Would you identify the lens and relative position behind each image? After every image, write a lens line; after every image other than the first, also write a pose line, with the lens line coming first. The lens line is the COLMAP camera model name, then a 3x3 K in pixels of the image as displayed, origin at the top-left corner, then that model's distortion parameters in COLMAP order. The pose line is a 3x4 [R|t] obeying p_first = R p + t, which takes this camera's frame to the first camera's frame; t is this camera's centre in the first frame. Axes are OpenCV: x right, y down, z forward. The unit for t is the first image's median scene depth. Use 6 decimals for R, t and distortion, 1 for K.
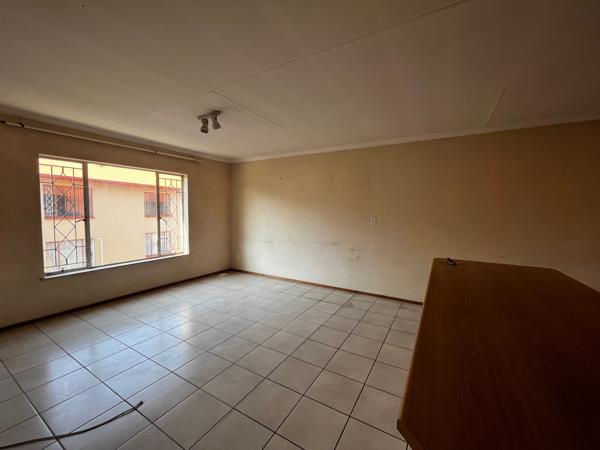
lens RADIAL K [[245.5, 0, 300.1], [0, 245.5, 225.4], [0, 0, 1]] dist [-0.000728, -0.000111]
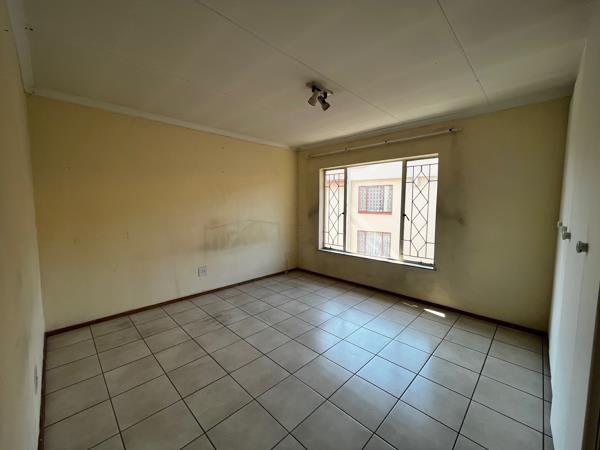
lens RADIAL K [[245.5, 0, 299.7], [0, 245.5, 225.4], [0, 0, 1]] dist [-0.000728, -0.000111]
pose [[-0.236367, 0.067037, -0.969348, 0.342915], [-0.072400, 0.993629, 0.086371, -0.043838], [0.968963, 0.090596, -0.230008, 0.899080]]
